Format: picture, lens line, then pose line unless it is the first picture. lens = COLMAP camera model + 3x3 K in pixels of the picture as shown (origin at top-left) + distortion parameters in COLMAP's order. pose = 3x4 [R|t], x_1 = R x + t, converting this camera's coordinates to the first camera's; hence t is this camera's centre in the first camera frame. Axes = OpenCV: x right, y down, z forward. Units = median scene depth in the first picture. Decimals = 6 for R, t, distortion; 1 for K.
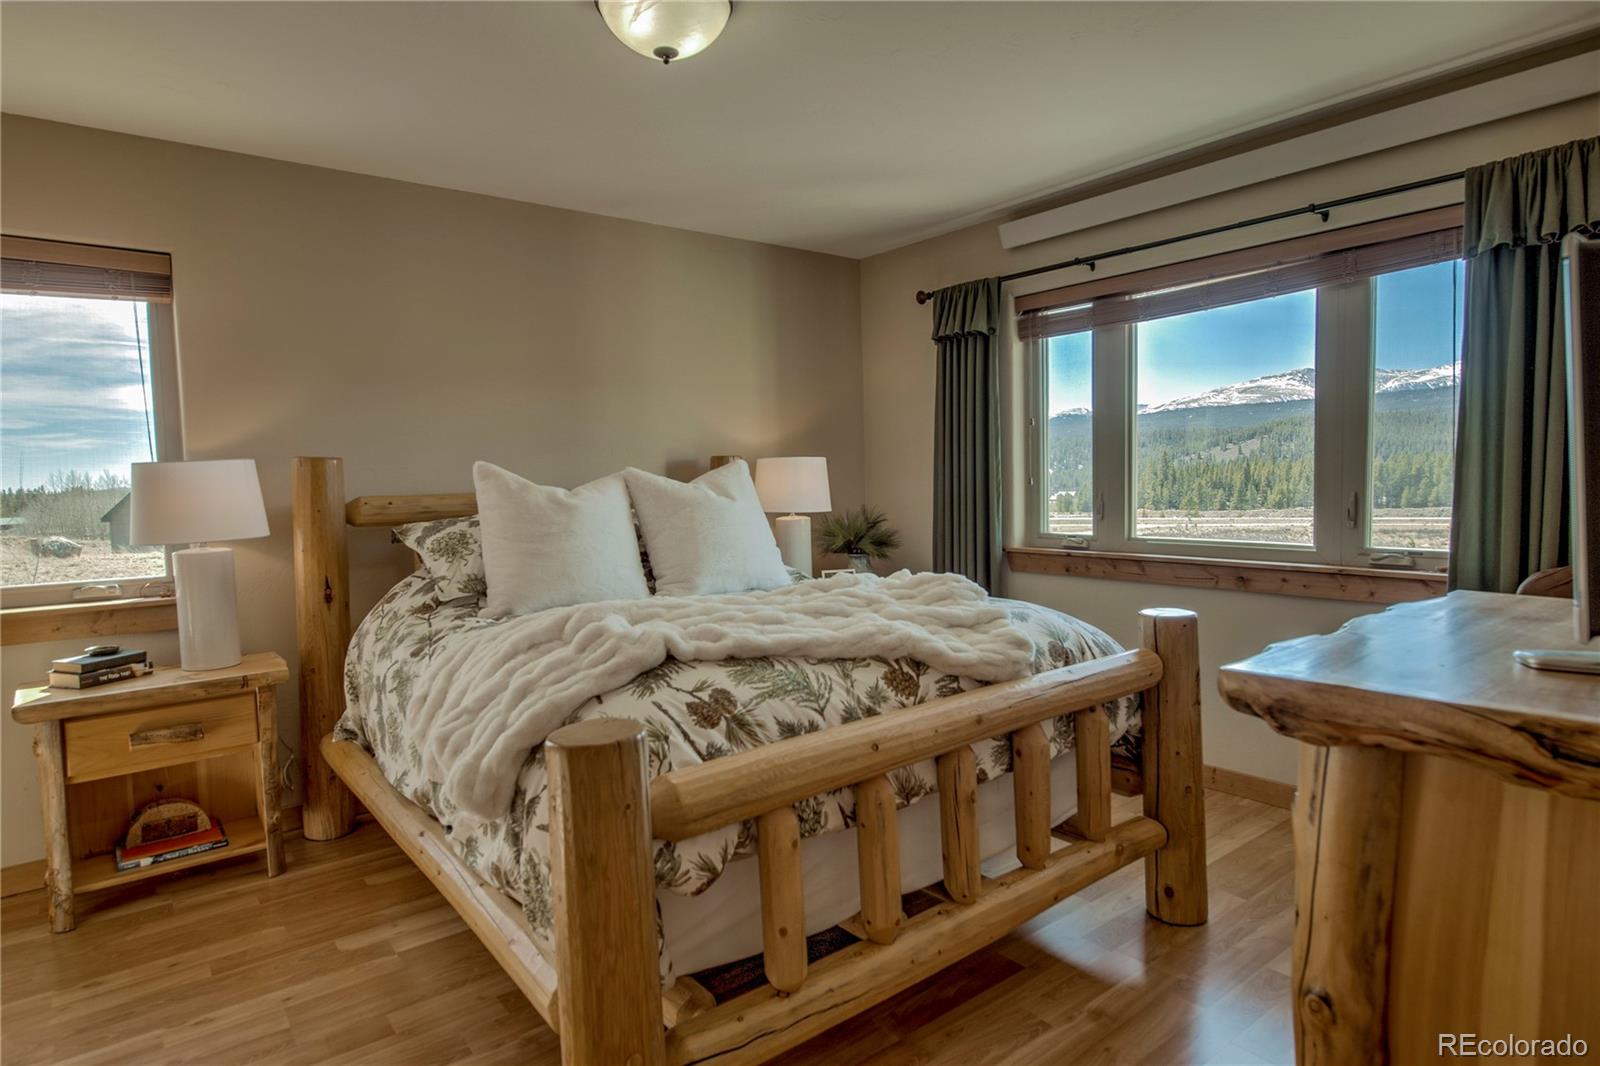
lens RADIAL K [[885.2, 0, 782.2], [0, 885.2, 529.8], [0, 0, 1]] dist [-0.001230, -0.001380]
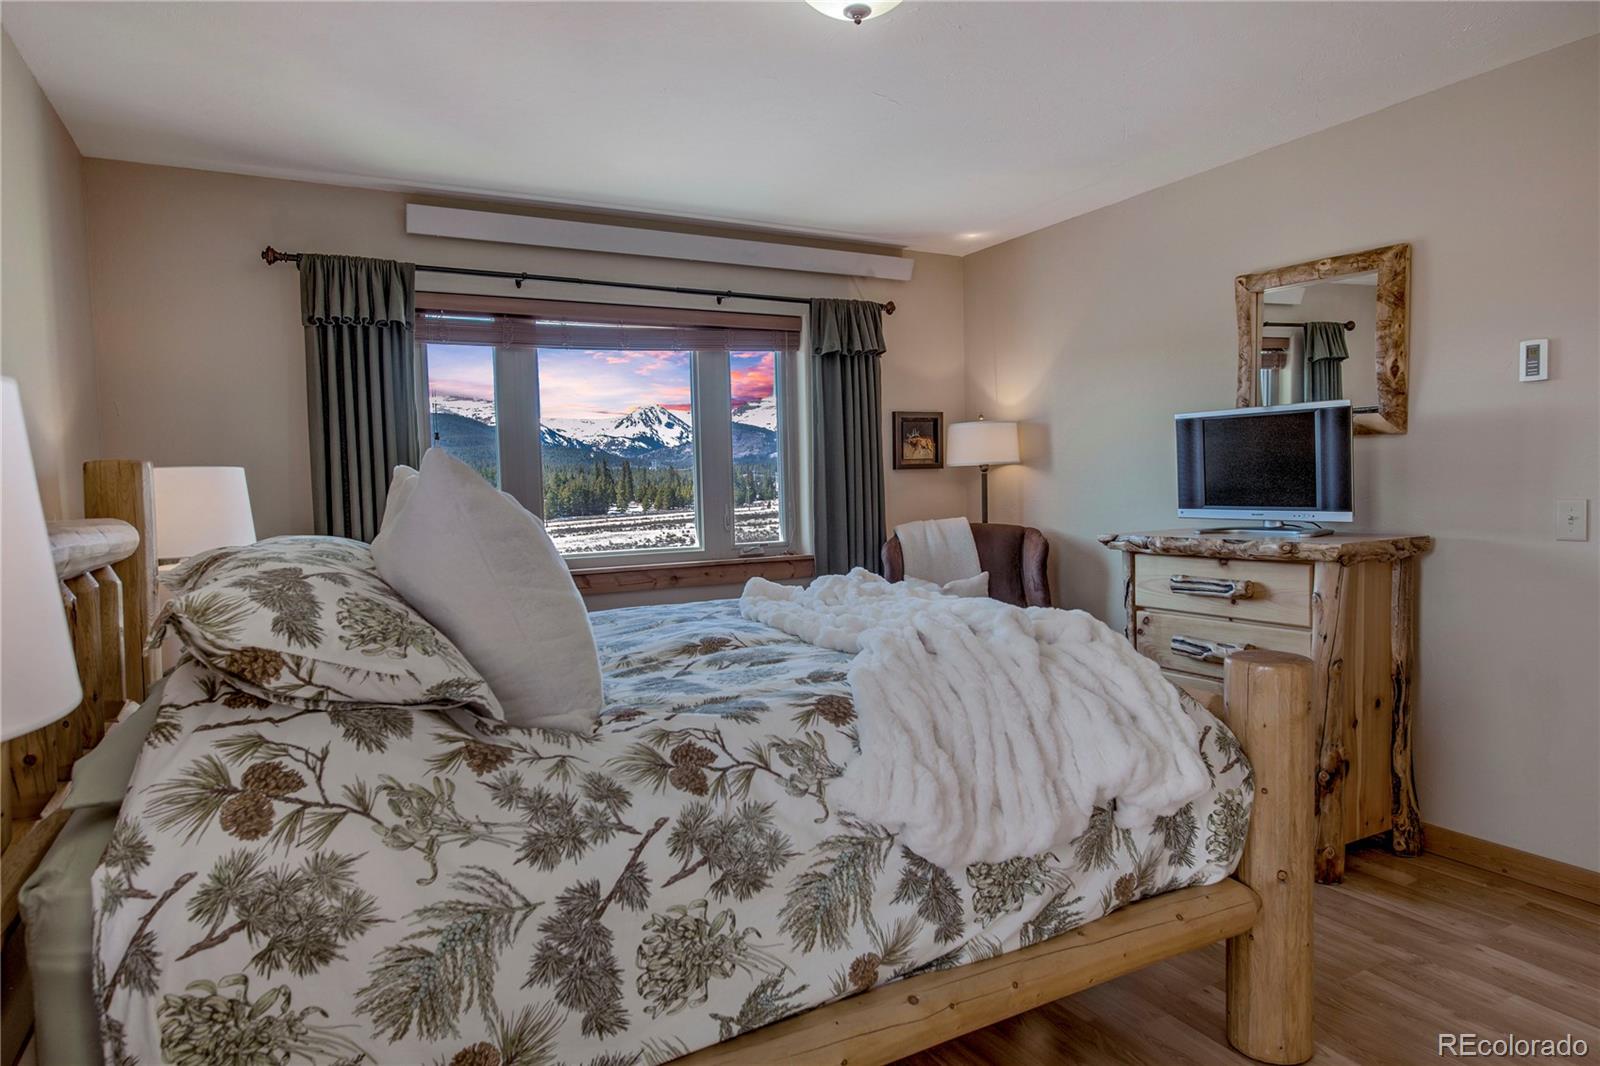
lens RADIAL K [[948.7, 0, 797.6], [0, 948.7, 535.7], [0, 0, 1]] dist [-0.006088, 0.001489]
pose [[0.158151, -0.042637, 0.986494, -0.679470], [0.079096, 0.996404, 0.030385, -0.026448], [-0.984242, 0.073223, 0.160955, 0.566929]]
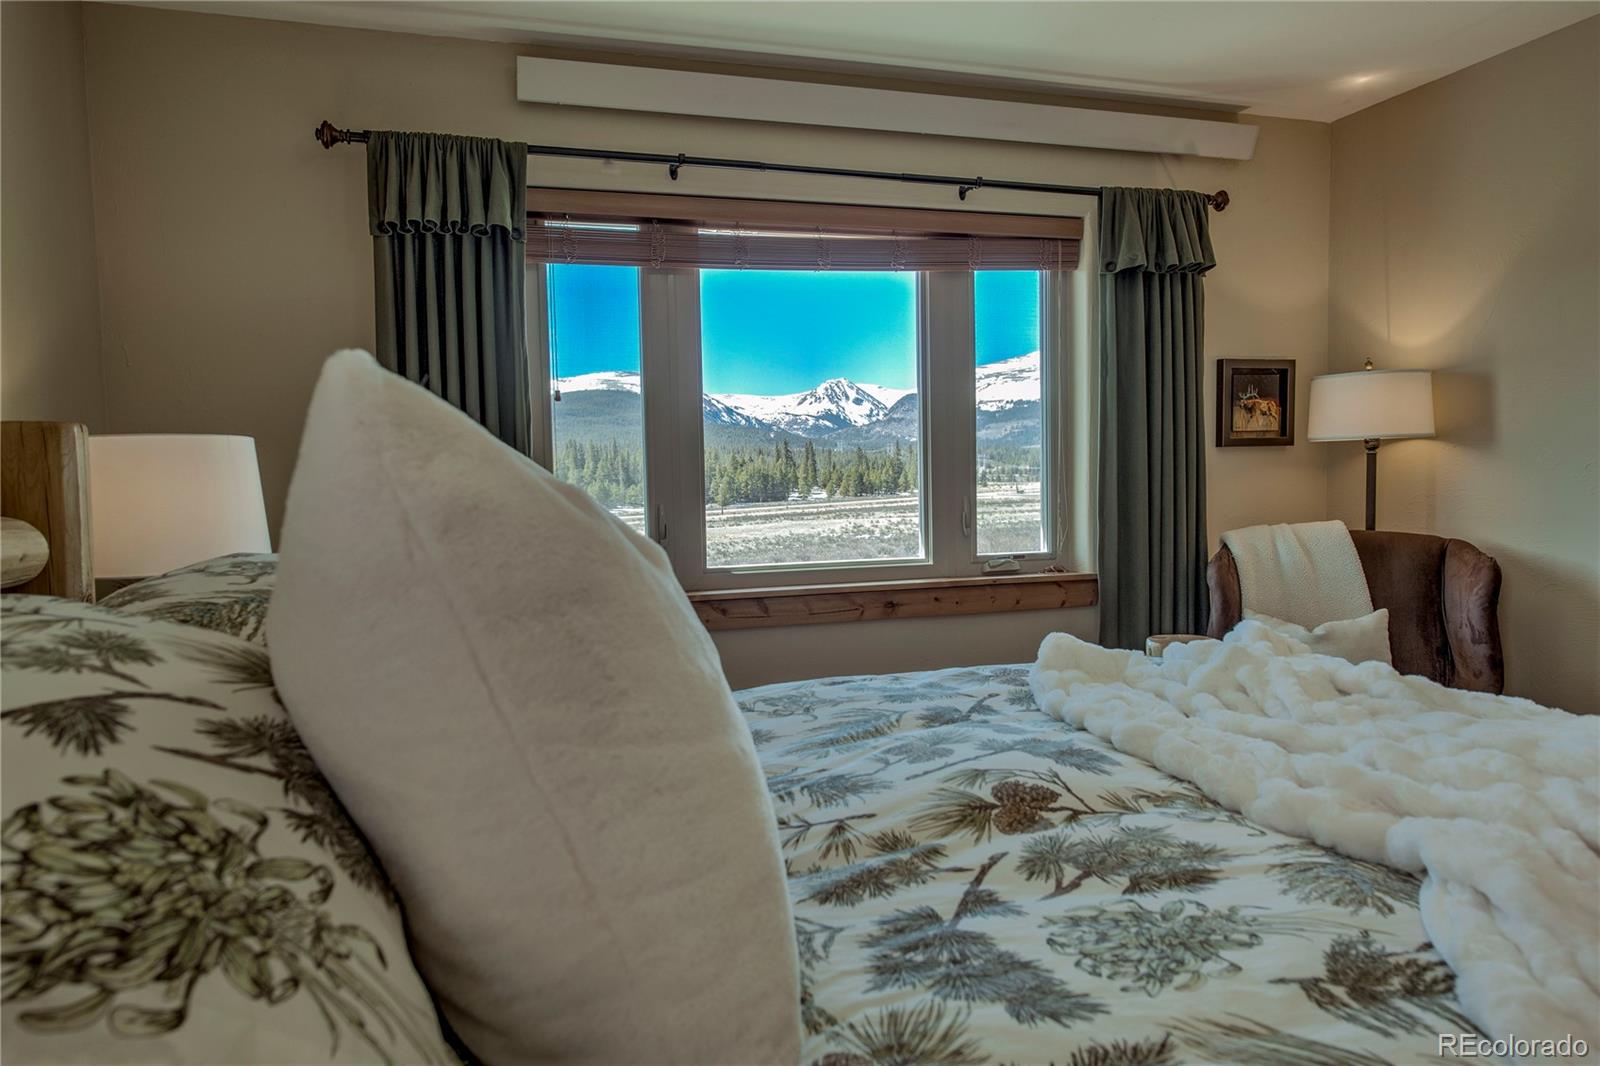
lens RADIAL K [[1066.8, 0, 793.8], [0, 1066.8, 541.9], [0, 0, 1]] dist [-0.005147, -0.004508]
pose [[0.343916, -0.052764, 0.937517, -0.411127], [0.067346, 0.997235, 0.031420, -0.037134], [-0.936582, 0.052333, 0.346518, 0.673089]]
